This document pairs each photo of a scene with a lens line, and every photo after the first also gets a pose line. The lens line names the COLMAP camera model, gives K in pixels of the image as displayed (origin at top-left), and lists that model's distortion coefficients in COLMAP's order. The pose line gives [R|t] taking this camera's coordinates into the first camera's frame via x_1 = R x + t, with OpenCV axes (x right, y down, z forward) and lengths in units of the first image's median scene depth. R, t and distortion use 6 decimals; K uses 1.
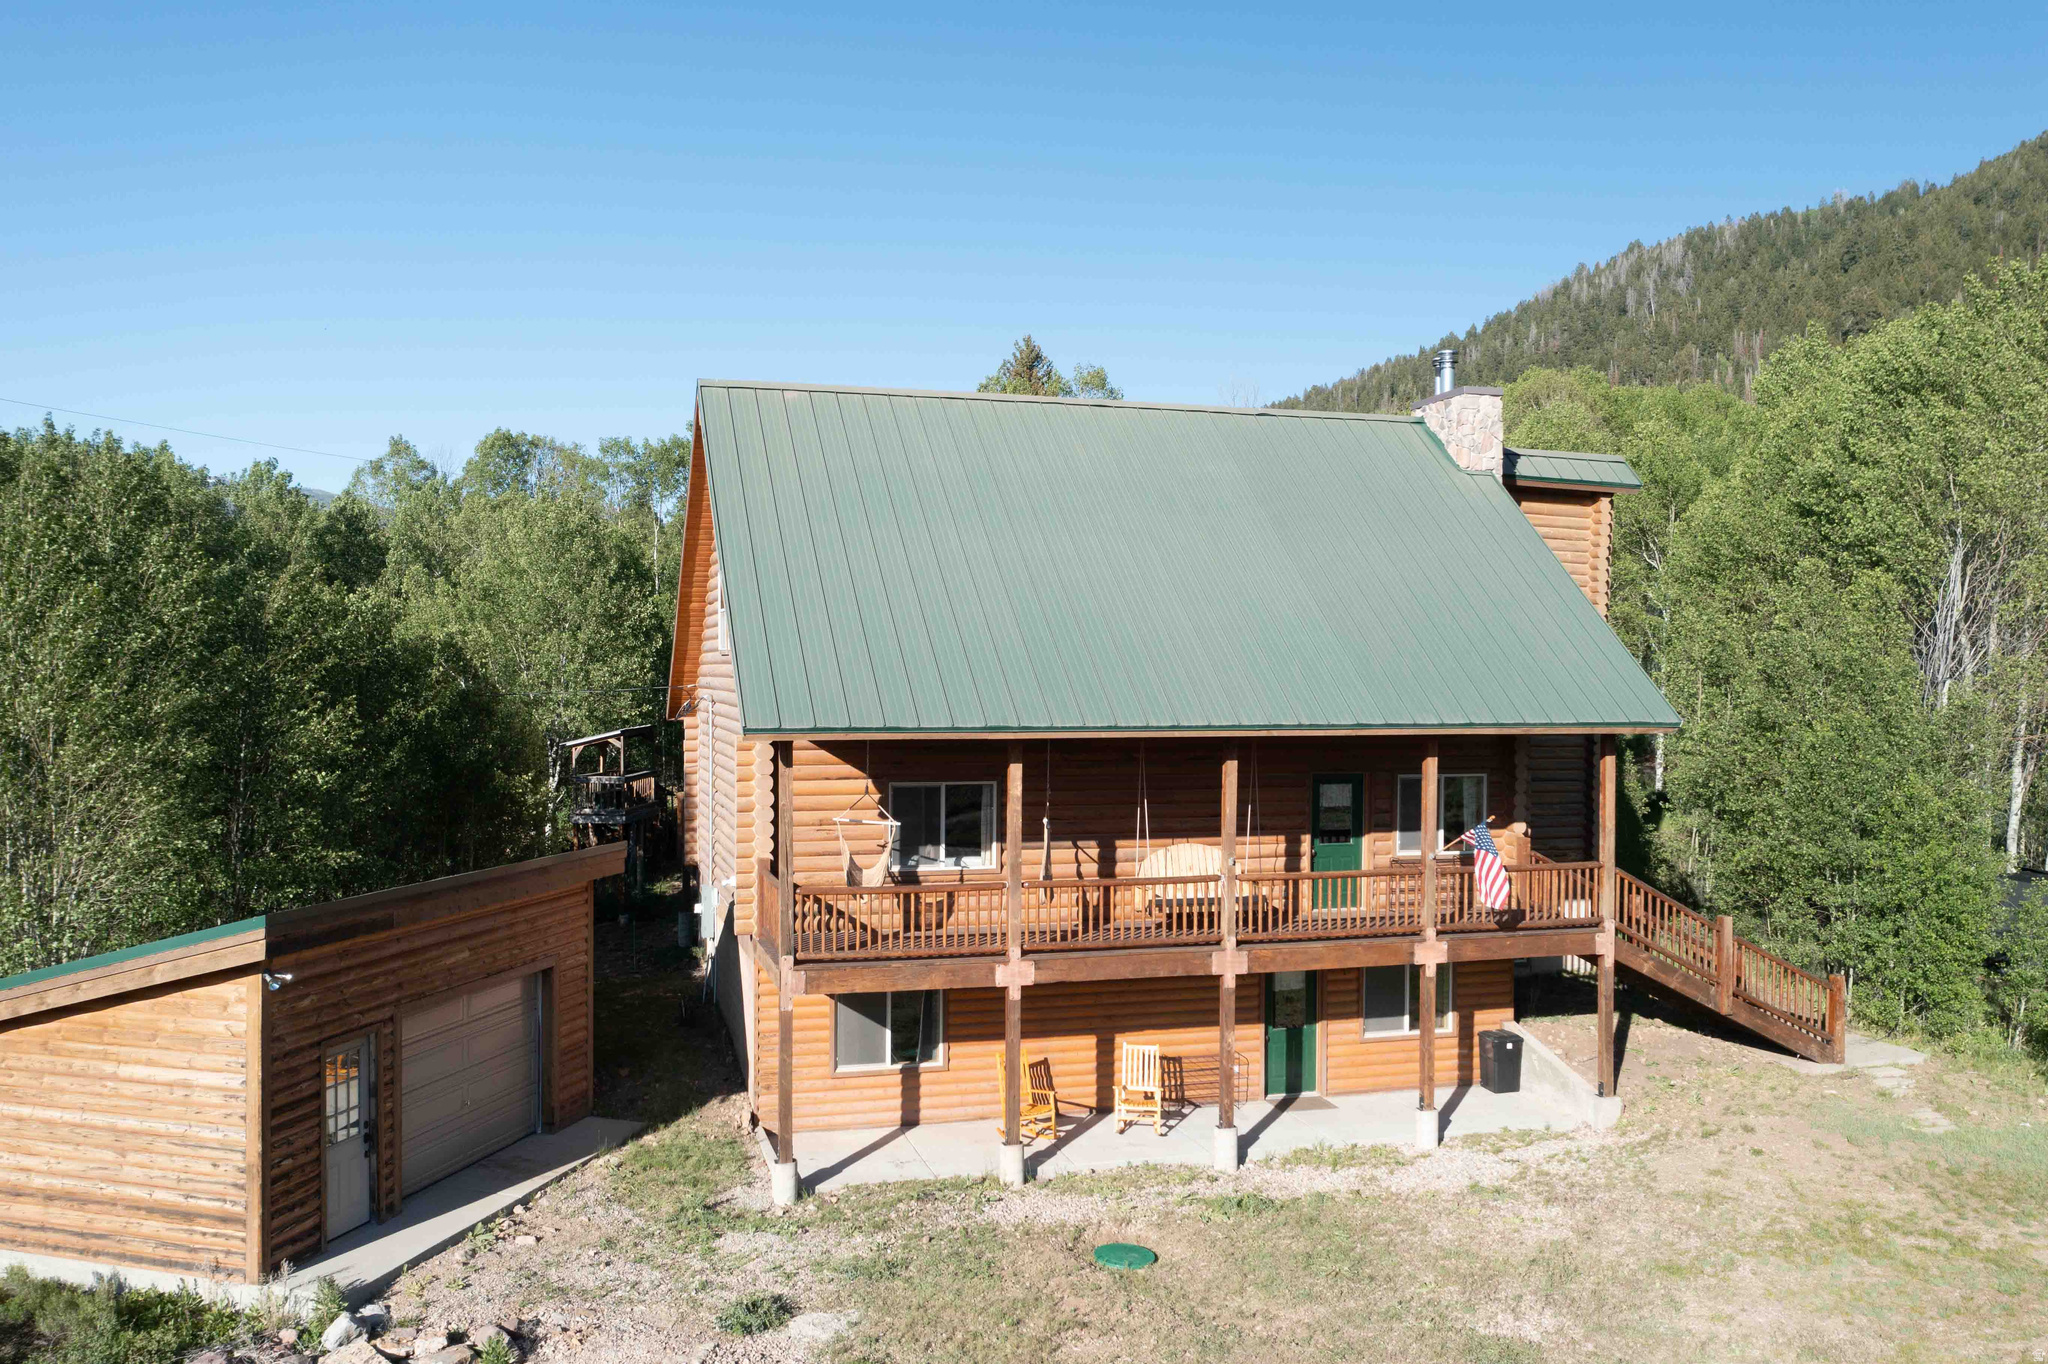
lens RADIAL K [[1615.2, 0, 1028.8], [0, 1615.2, 681.5], [0, 0, 1]] dist [-0.012425, -0.003173]
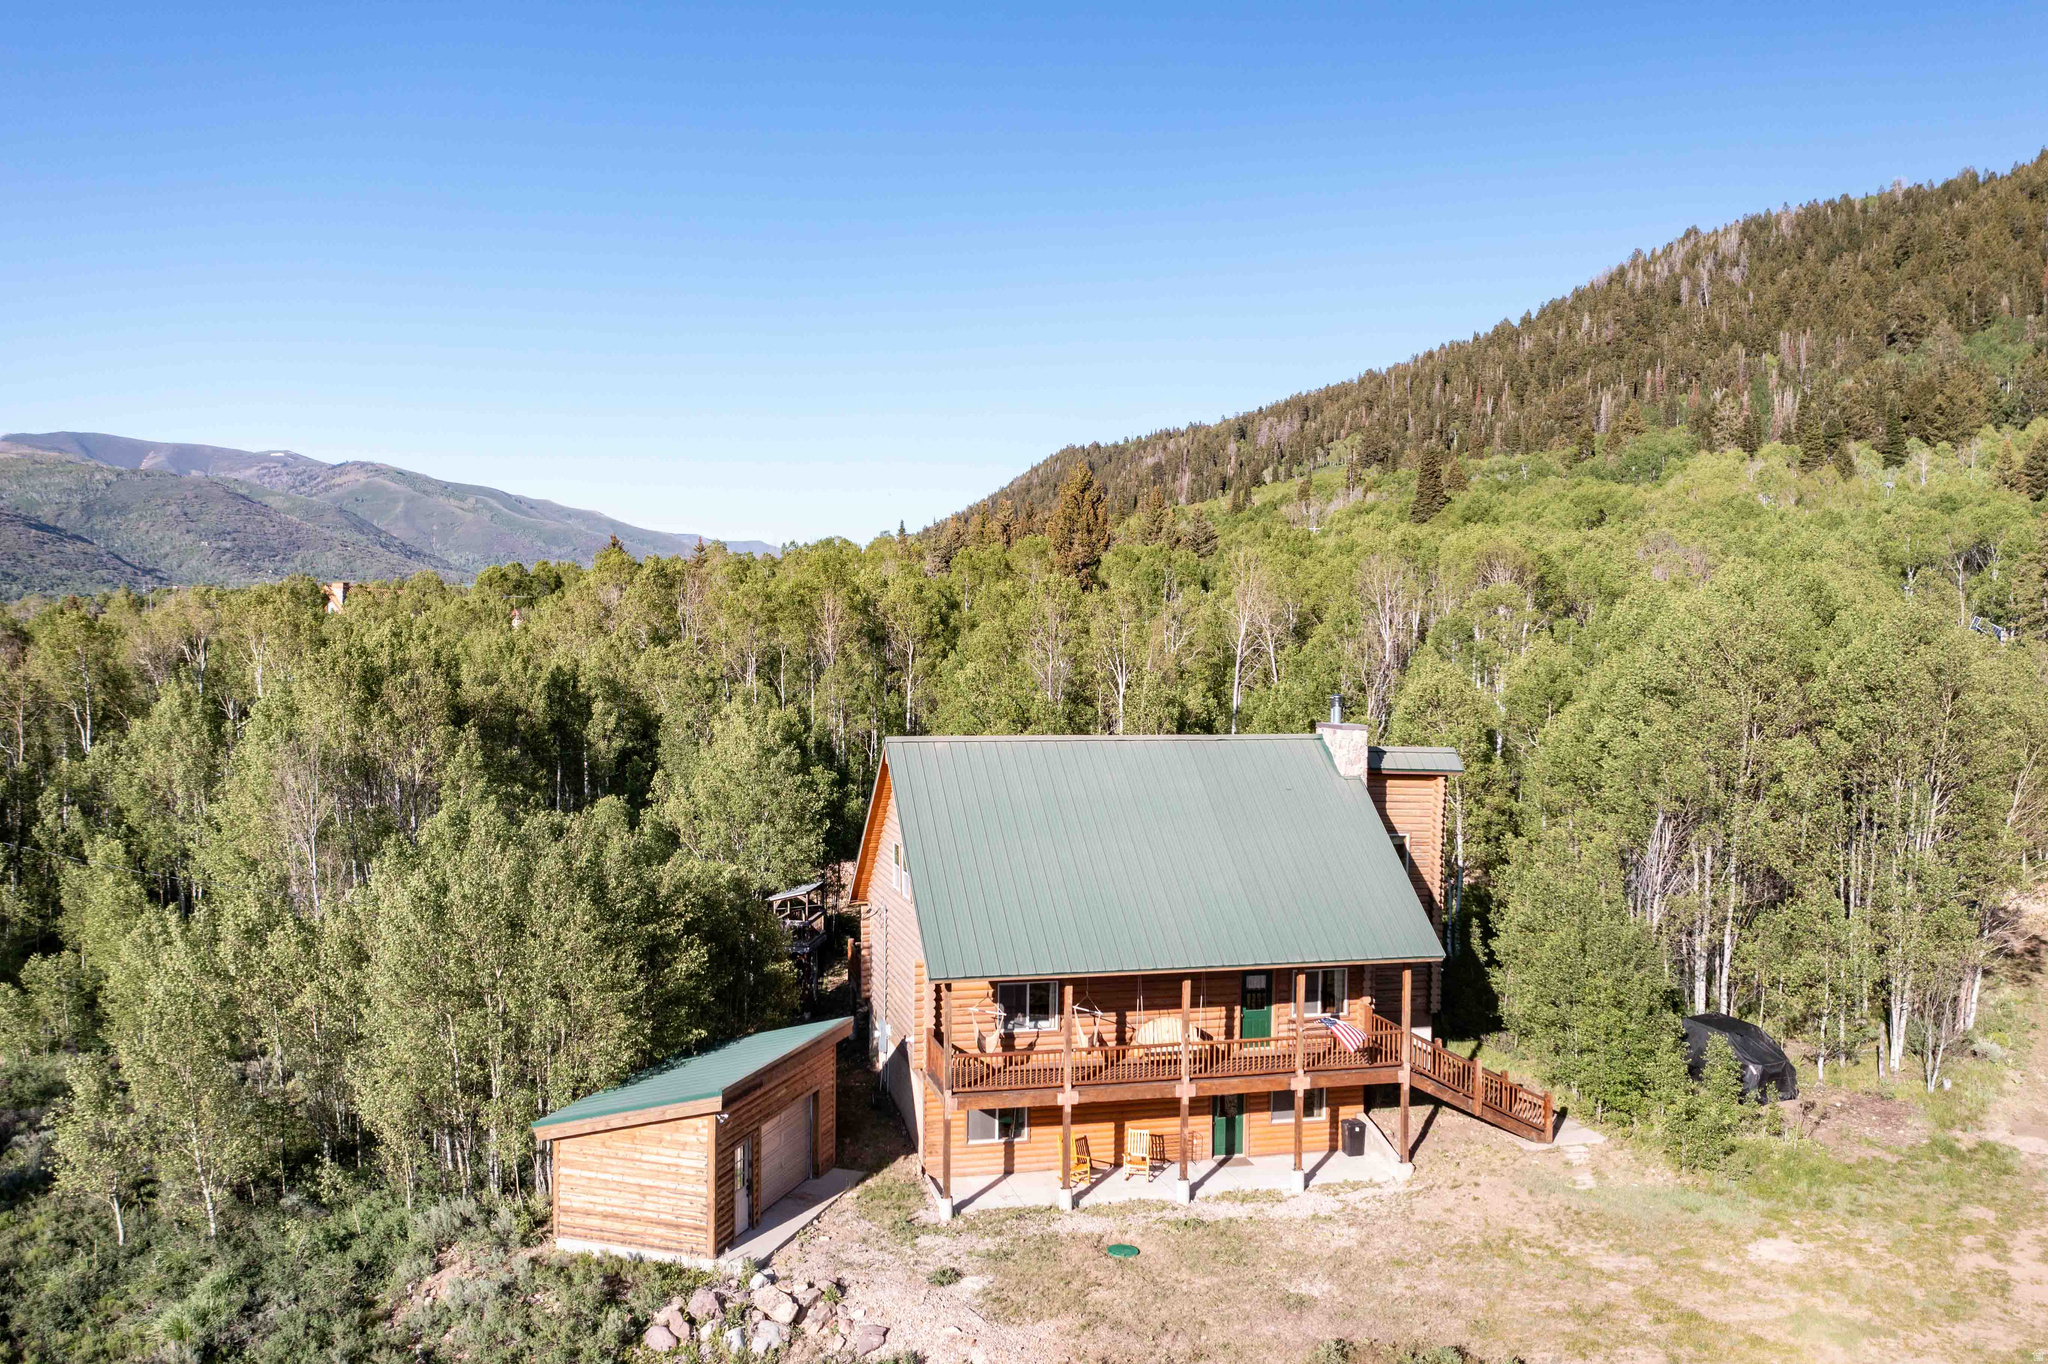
lens RADIAL K [[1615.2, 0, 1020.9], [0, 1615.2, 686.9], [0, 0, 1]] dist [-0.012425, -0.003173]
pose [[0.999261, 0.004316, -0.038198, 0.005730], [-0.003545, 0.999789, 0.020216, -0.300071], [0.038278, -0.020065, 0.999066, -0.774275]]
